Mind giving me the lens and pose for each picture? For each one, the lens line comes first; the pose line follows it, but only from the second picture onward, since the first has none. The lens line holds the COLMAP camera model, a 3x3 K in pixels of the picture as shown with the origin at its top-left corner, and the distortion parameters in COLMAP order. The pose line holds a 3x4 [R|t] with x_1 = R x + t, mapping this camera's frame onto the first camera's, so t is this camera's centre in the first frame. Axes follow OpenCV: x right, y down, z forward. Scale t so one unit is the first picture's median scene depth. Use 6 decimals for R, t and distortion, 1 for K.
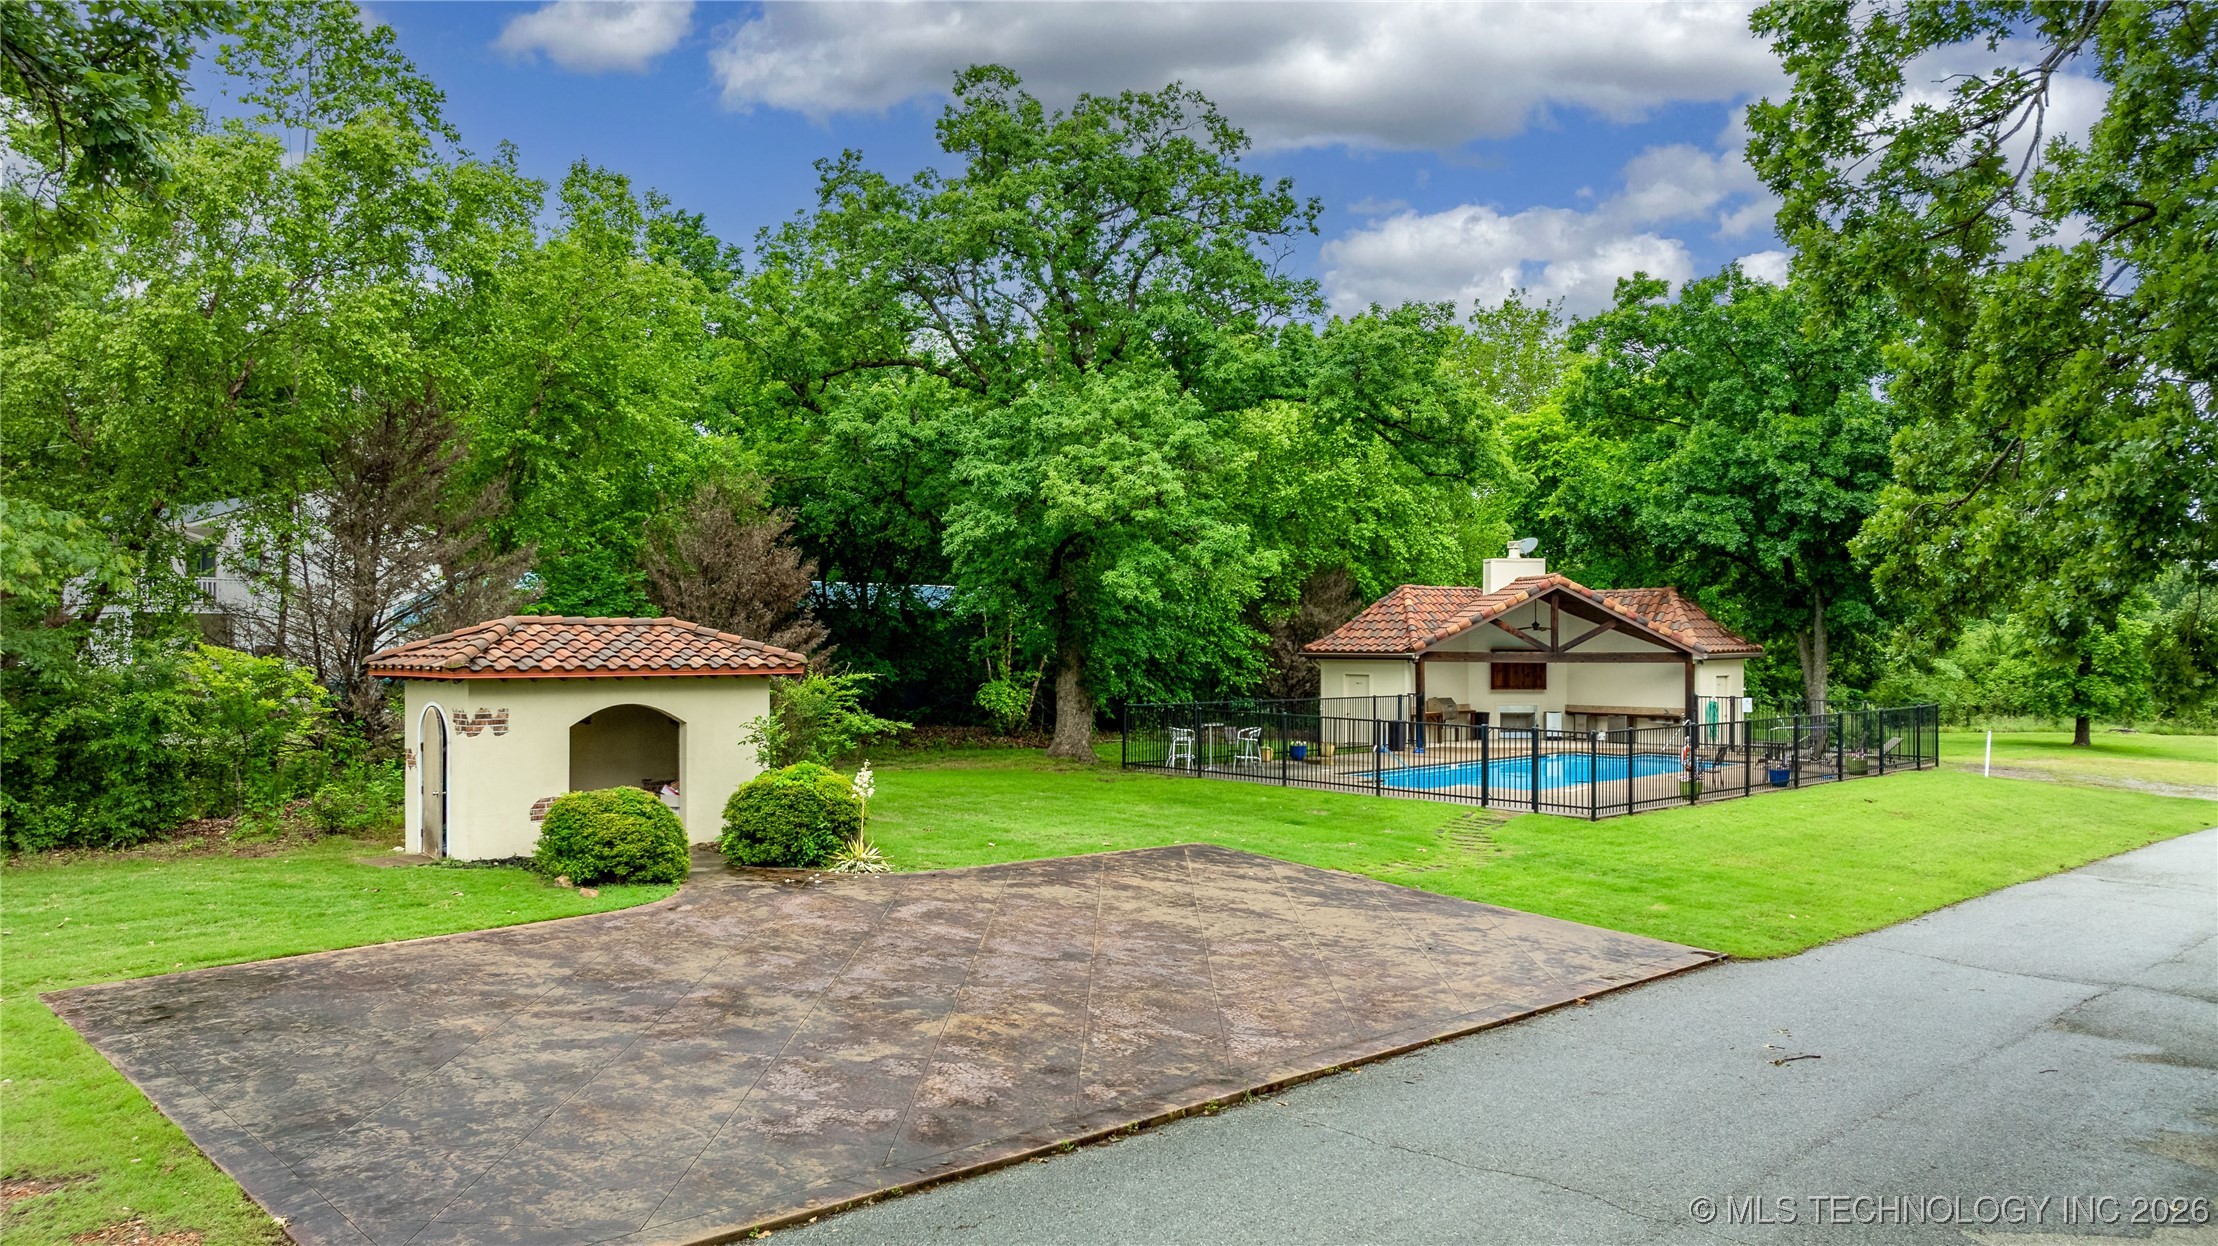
lens RADIAL K [[1545.1, 0, 1113.3], [0, 1545.1, 666.5], [0, 0, 1]] dist [-0.004378, -0.000989]
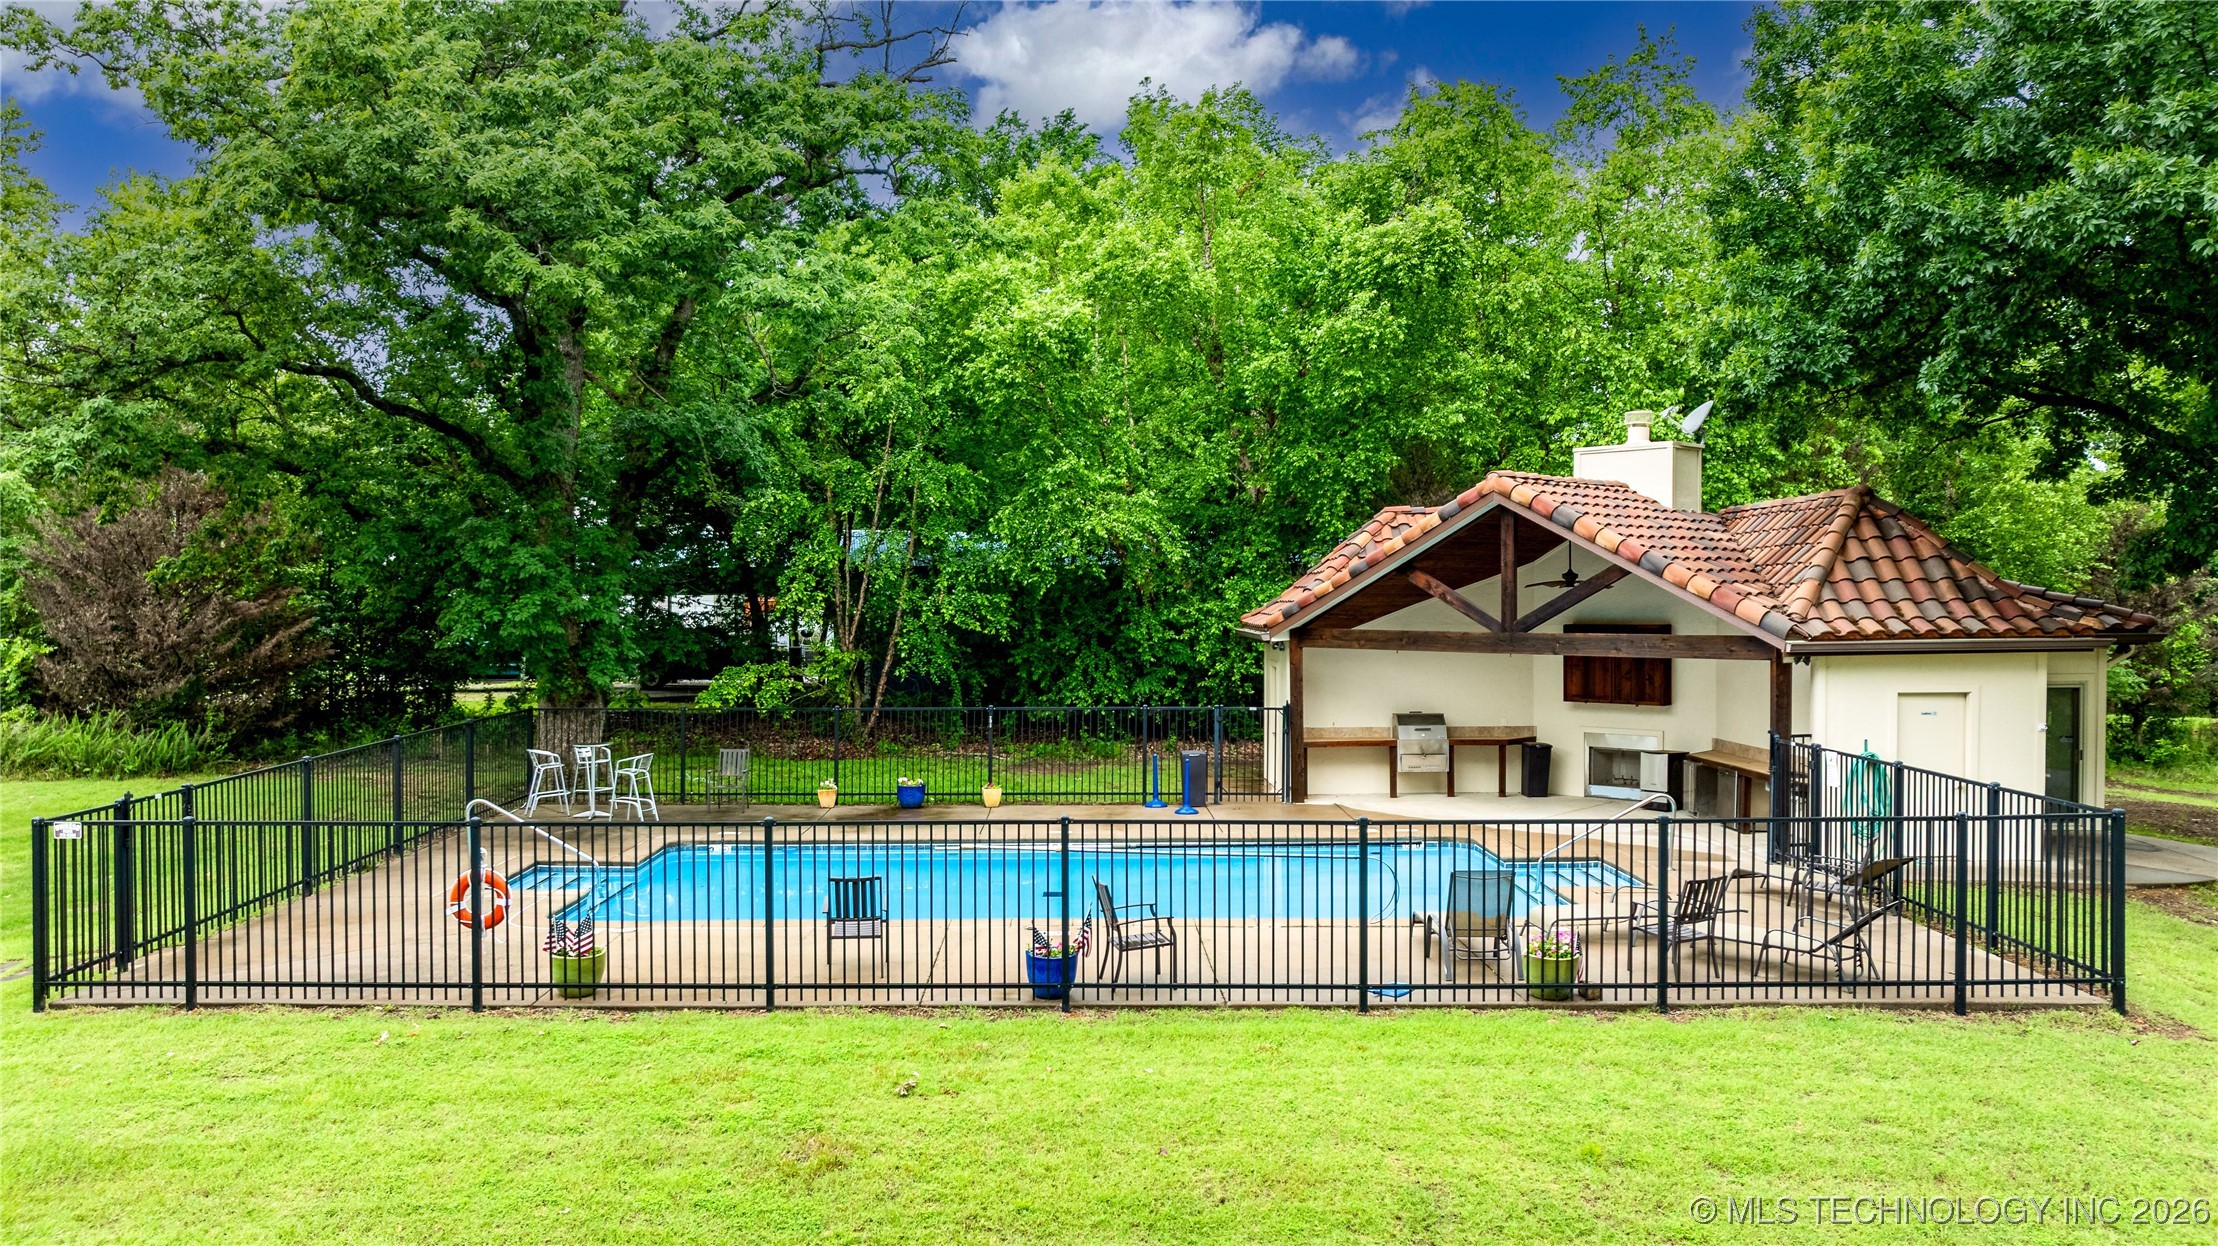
lens RADIAL K [[1579.0, 0, 1085.4], [0, 1579.0, 628.3], [0, 0, 1]] dist [-0.031054, 0.029338]
pose [[0.726120, 0.009913, -0.687497, 0.515619], [-0.007707, 0.999951, 0.006279, -0.012278], [0.687525, 0.000739, 0.726160, 0.527005]]
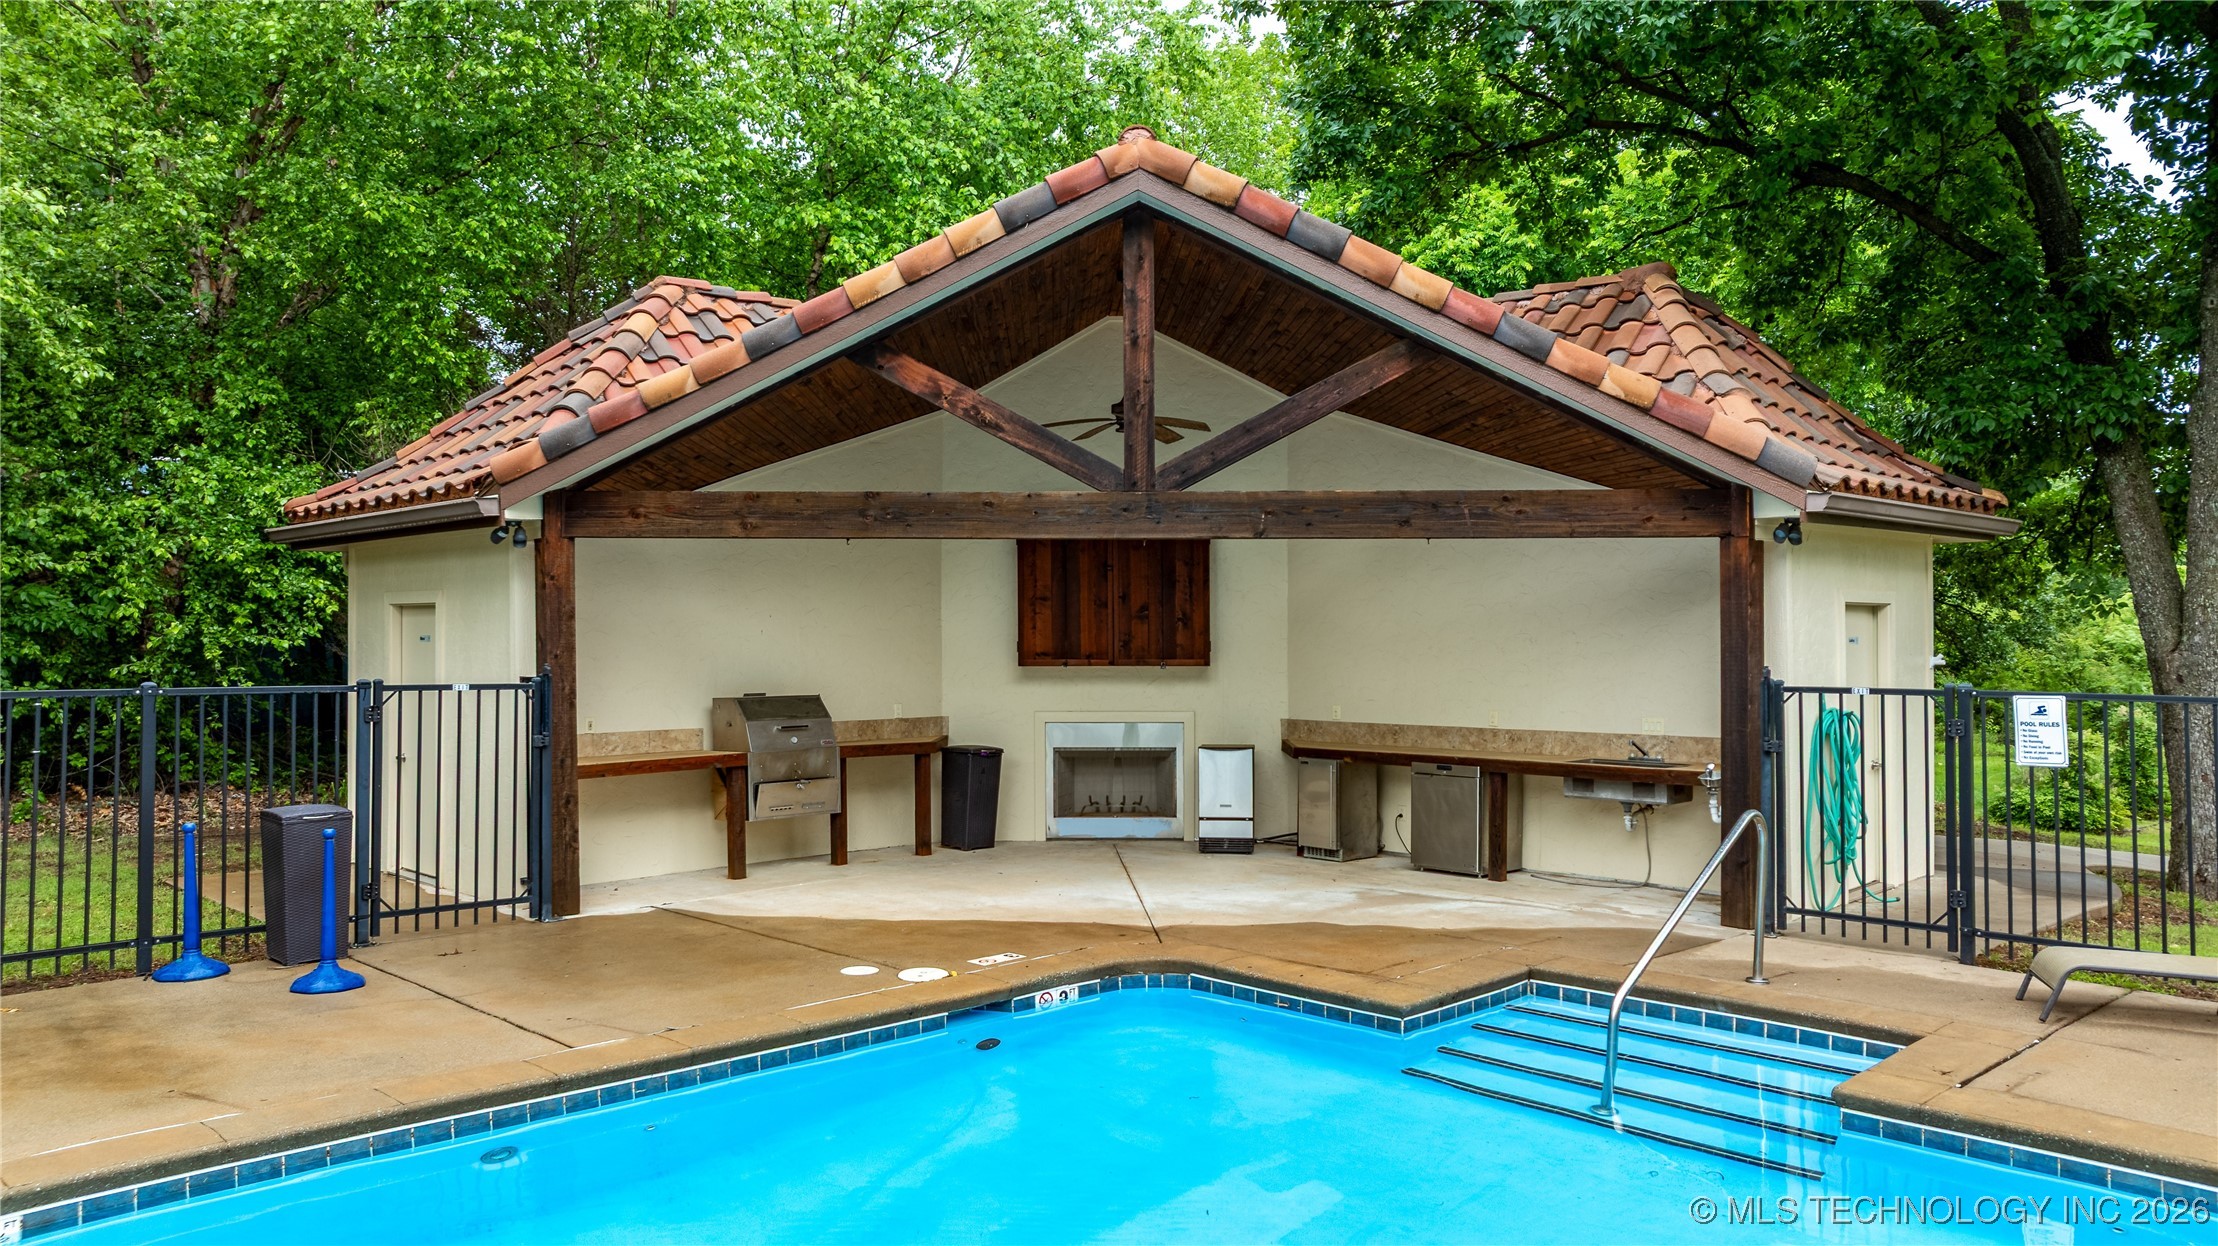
lens RADIAL K [[1568.8, 0, 1109.0], [0, 1568.8, 623.0], [0, 0, 1]] dist [-0.011861, 0.001934]
pose [[0.999912, -0.000649, 0.013262, 0.269611], [0.000992, 0.999665, -0.025874, 0.015271], [-0.013241, 0.025884, 0.999577, 0.748859]]
